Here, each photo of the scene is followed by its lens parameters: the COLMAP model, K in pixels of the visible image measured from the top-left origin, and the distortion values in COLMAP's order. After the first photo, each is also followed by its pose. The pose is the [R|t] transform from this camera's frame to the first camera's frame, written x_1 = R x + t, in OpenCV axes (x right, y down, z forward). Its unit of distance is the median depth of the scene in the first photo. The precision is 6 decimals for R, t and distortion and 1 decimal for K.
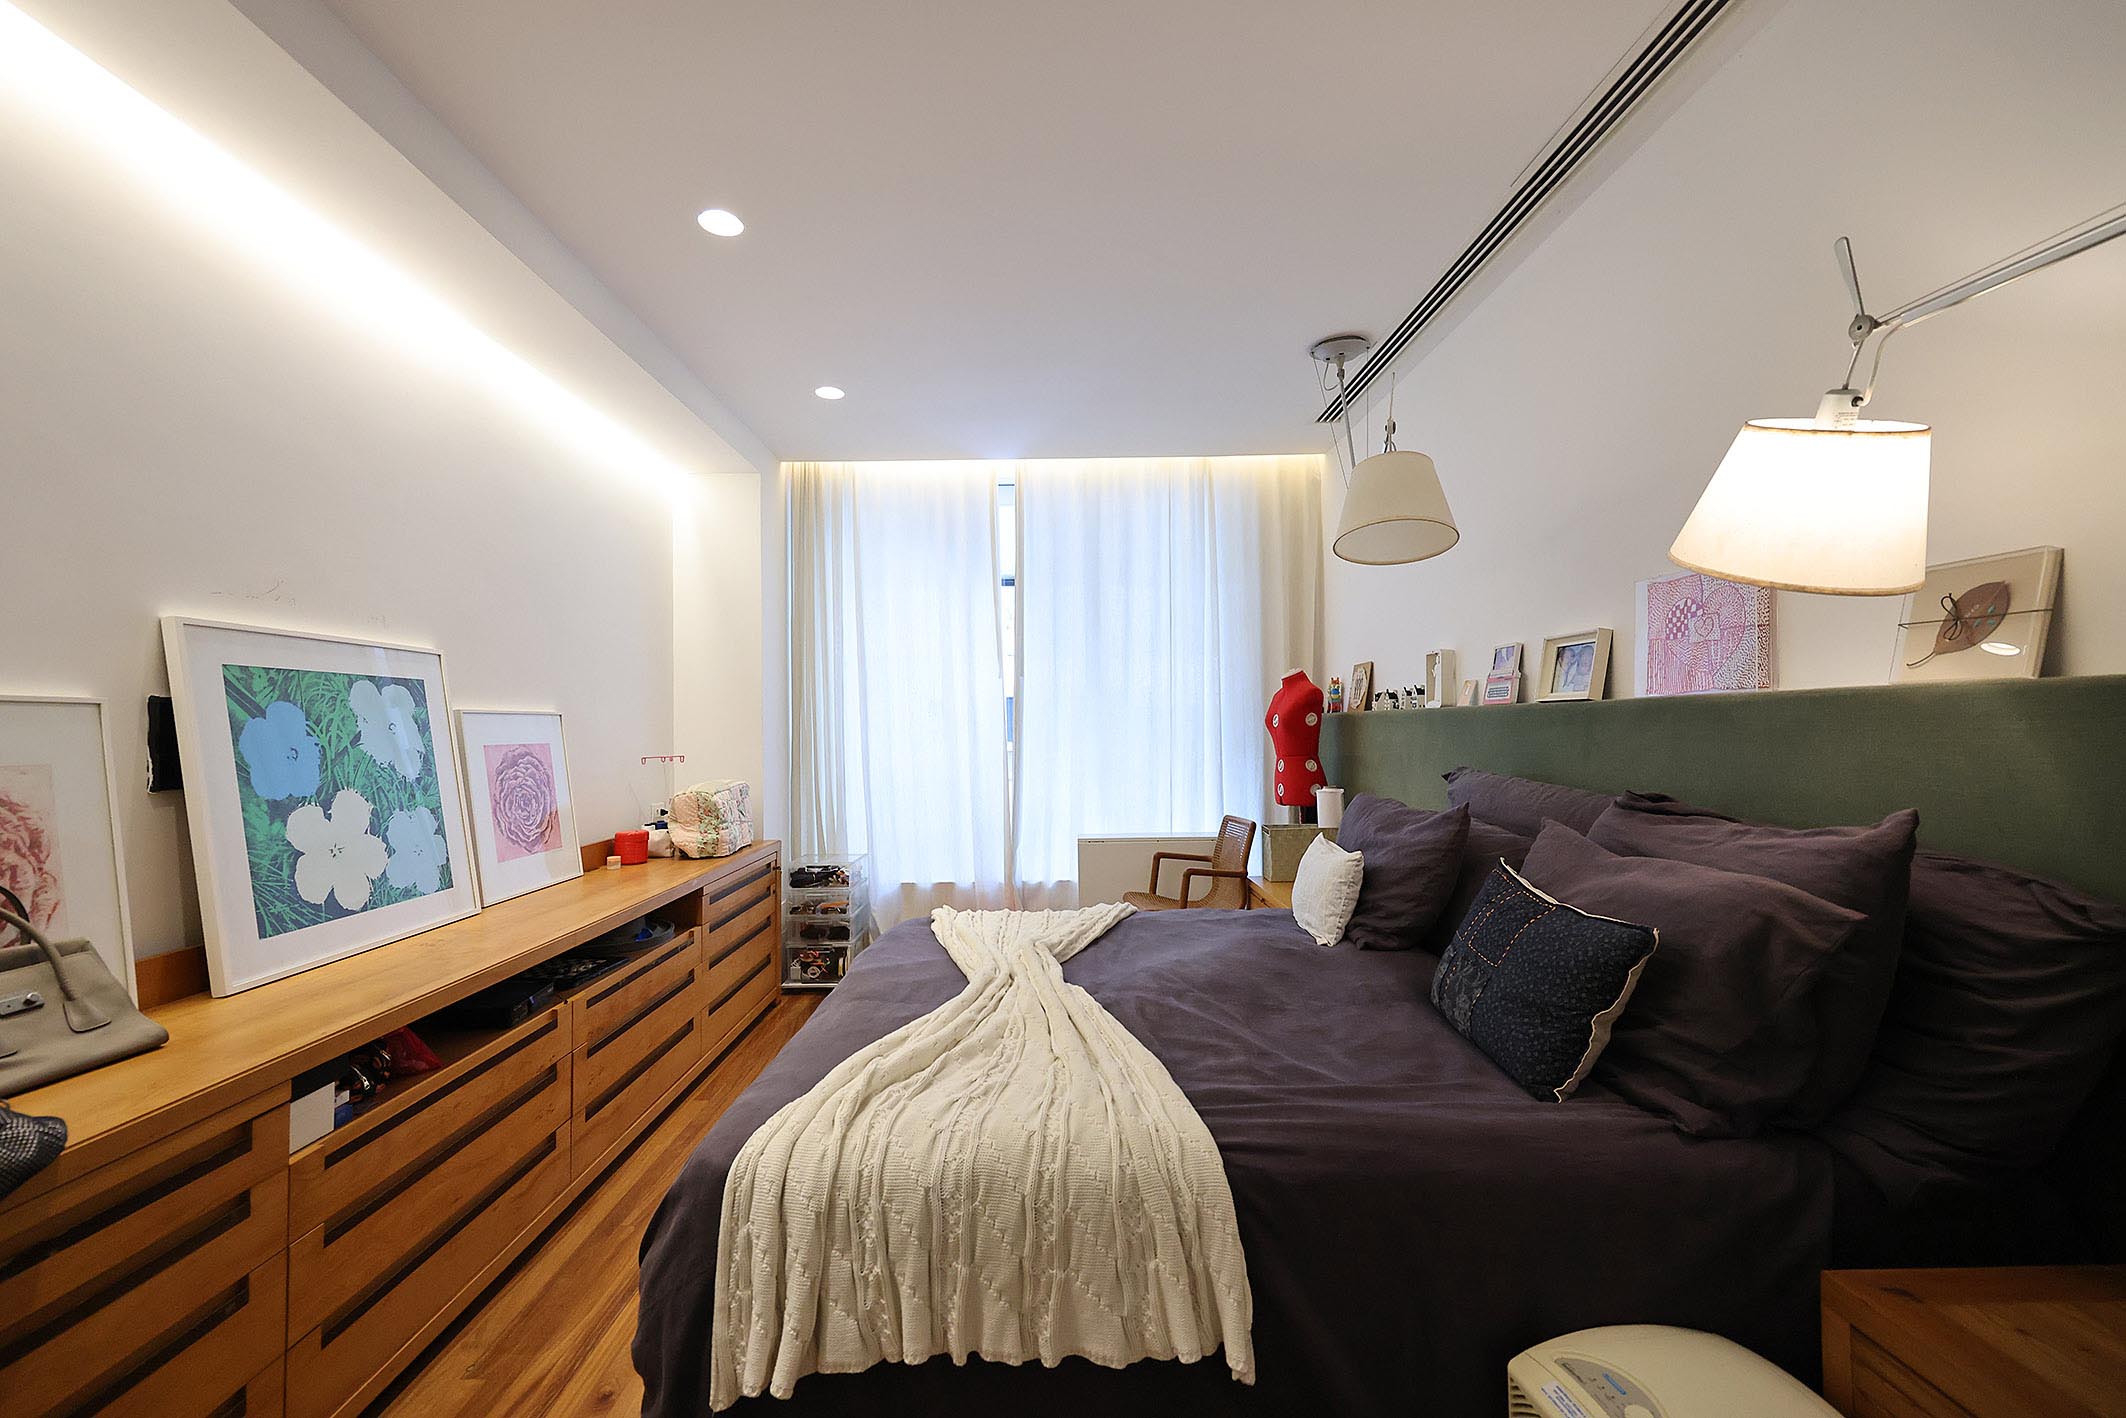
lens RADIAL K [[849.1, 0, 1058.1], [0, 849.1, 710.4], [0, 0, 1]] dist [0.000827, -0.000167]
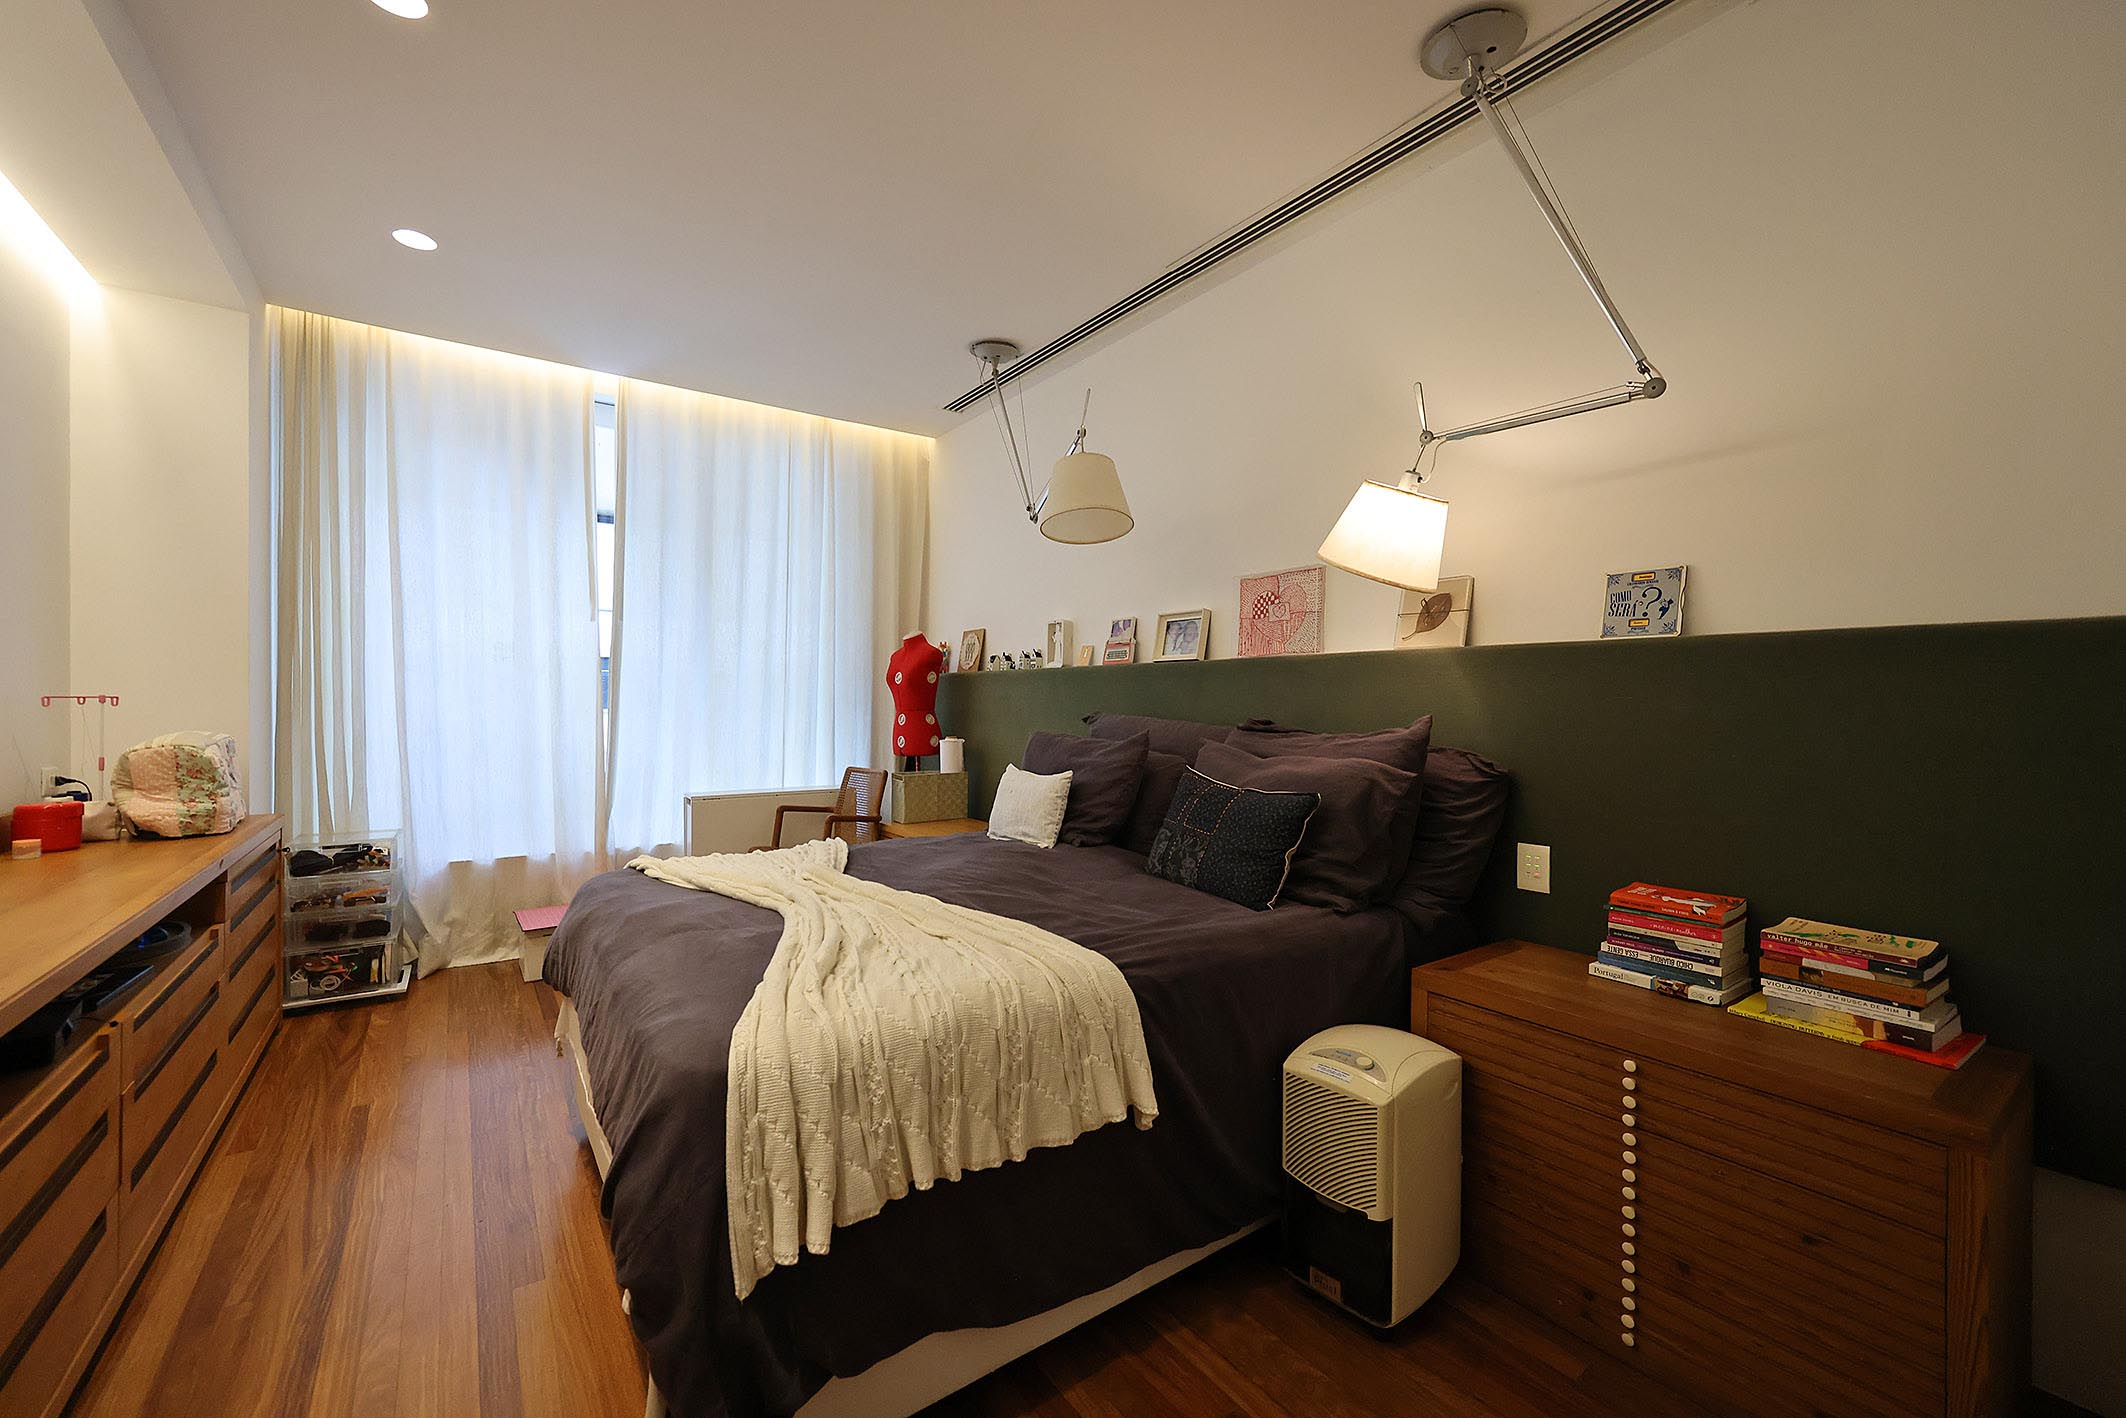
lens RADIAL K [[849.1, 0, 1058.0], [0, 849.1, 711.9], [0, 0, 1]] dist [0.000827, -0.000167]
pose [[0.819661, 0.012518, 0.572711, -0.445197], [-0.028278, 0.999427, 0.018627, 0.067165], [-0.572150, -0.031463, 0.819545, -0.009179]]
